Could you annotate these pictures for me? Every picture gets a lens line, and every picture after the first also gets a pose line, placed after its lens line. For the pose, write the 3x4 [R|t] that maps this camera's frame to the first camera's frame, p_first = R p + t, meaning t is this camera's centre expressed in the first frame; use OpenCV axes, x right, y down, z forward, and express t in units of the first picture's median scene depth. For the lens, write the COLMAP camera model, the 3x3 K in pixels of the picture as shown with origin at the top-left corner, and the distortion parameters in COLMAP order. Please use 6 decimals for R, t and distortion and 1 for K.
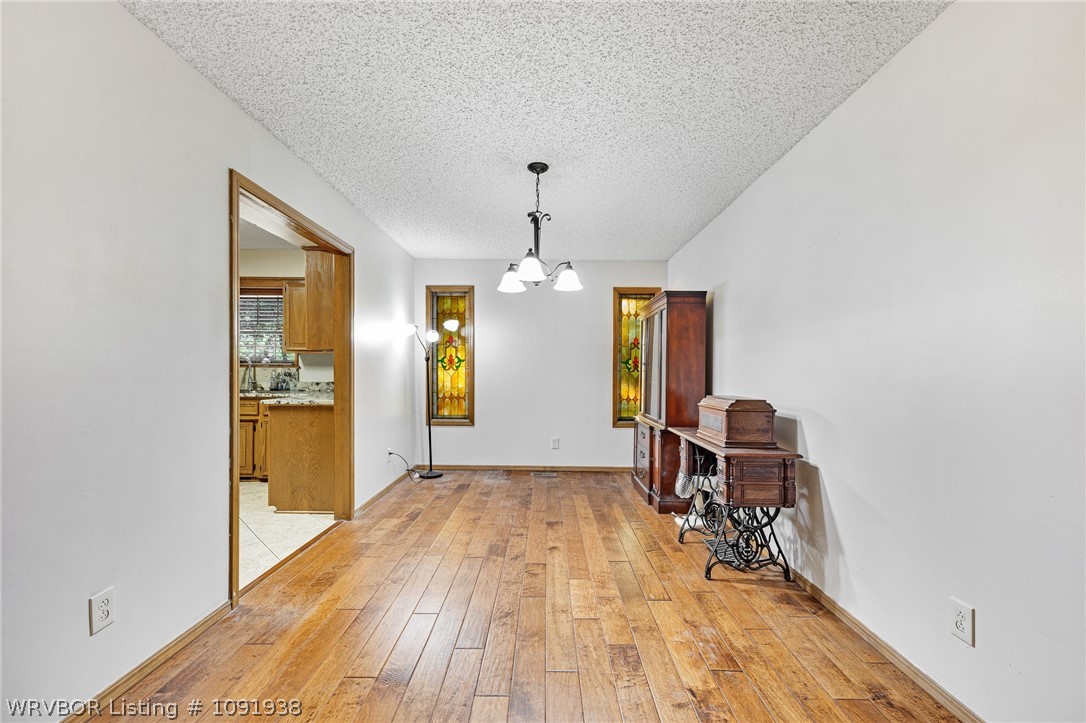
lens RADIAL K [[430.5, 0, 541.7], [0, 430.5, 371.8], [0, 0, 1]] dist [0.001319, 0.000036]
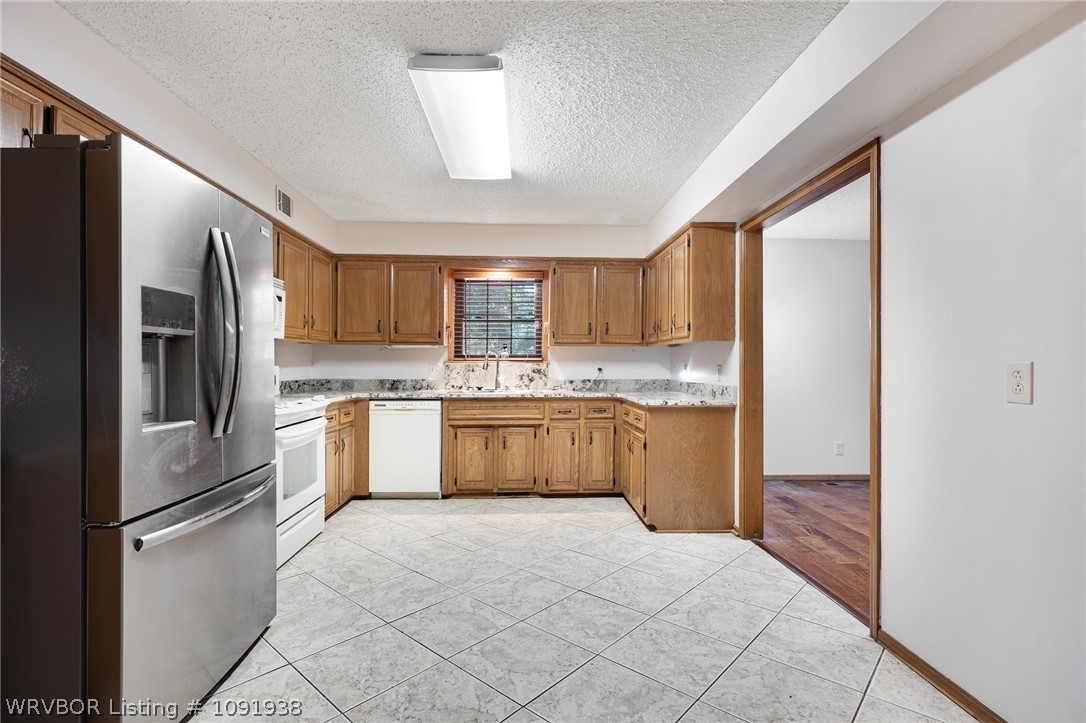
lens RADIAL K [[502.7, 0, 543.4], [0, 502.7, 362.1], [0, 0, 1]] dist [-0.003312, -0.000362]
pose [[0.998902, -0.002076, 0.046794, -0.743156], [0.002582, 0.999939, -0.010749, -0.001079], [-0.046769, 0.010858, 0.998847, 0.007984]]
